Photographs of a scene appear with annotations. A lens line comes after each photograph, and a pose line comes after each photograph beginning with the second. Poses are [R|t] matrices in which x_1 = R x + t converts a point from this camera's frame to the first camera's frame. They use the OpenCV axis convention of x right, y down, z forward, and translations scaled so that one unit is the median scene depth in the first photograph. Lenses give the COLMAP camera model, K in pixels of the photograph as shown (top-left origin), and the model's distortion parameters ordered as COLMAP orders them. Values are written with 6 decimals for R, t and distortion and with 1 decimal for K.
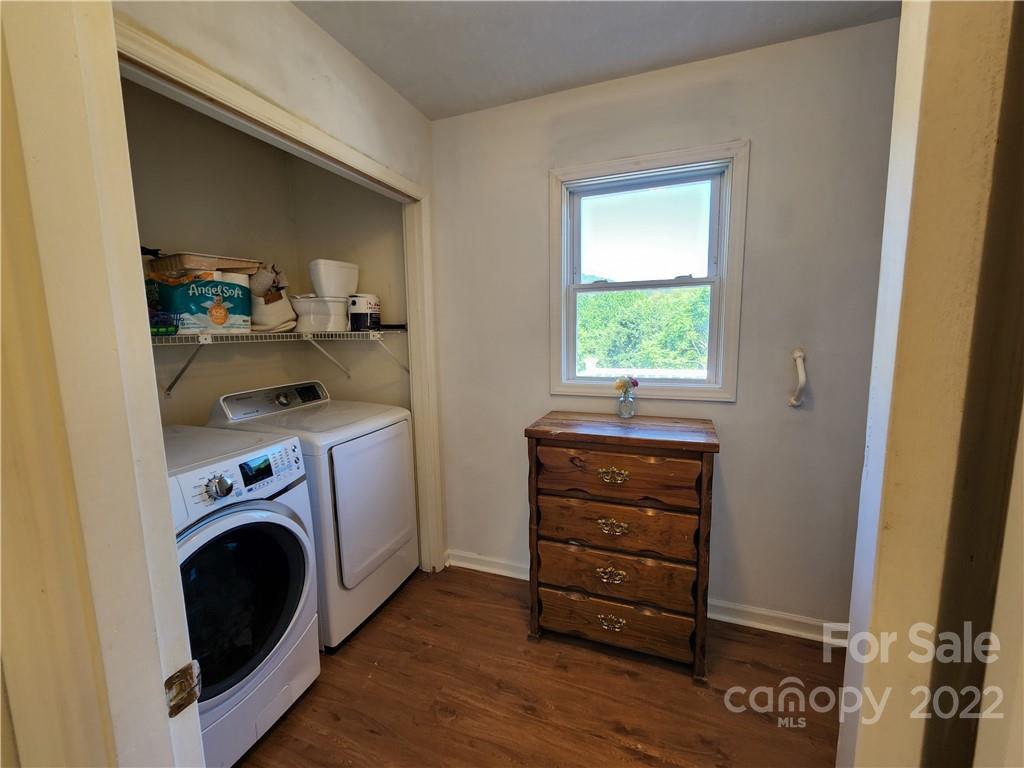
lens RADIAL K [[420.5, 0, 510.3], [0, 420.5, 382.4], [0, 0, 1]] dist [0.002122, 0.000846]
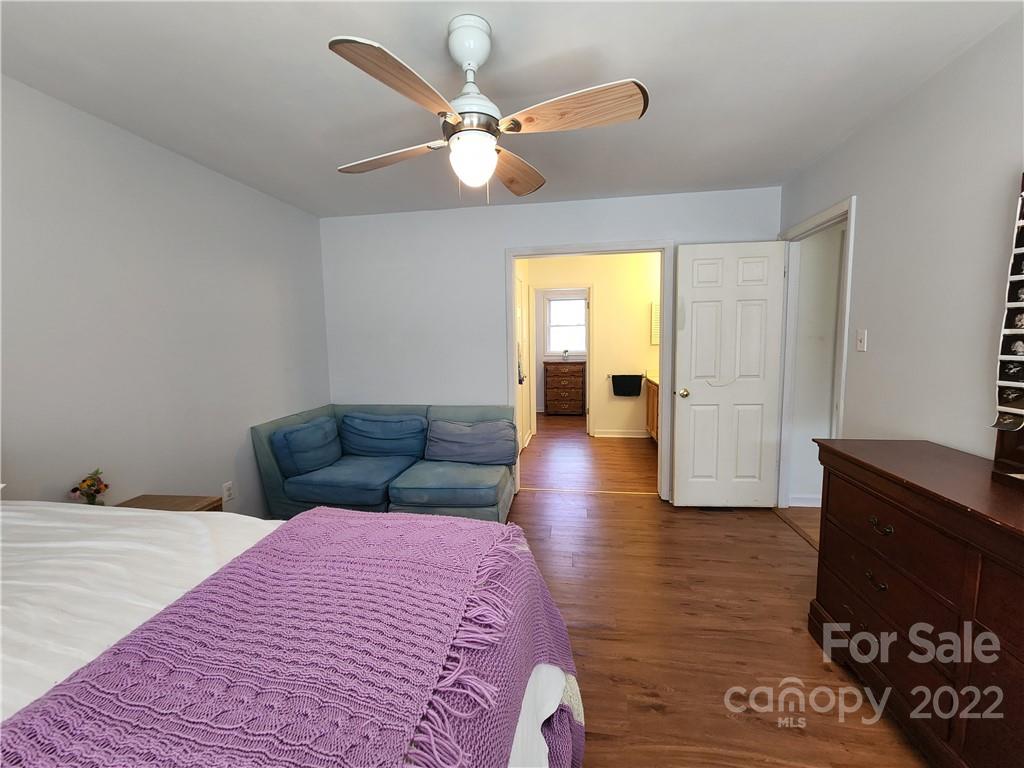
lens RADIAL K [[420.5, 0, 514.8], [0, 420.5, 383.8], [0, 0, 1]] dist [0.002122, 0.000846]
pose [[0.975410, -0.028898, 0.218494, -1.180335], [0.034279, 0.999194, -0.020875, 0.423312], [-0.217715, 0.027851, 0.975615, -3.055203]]
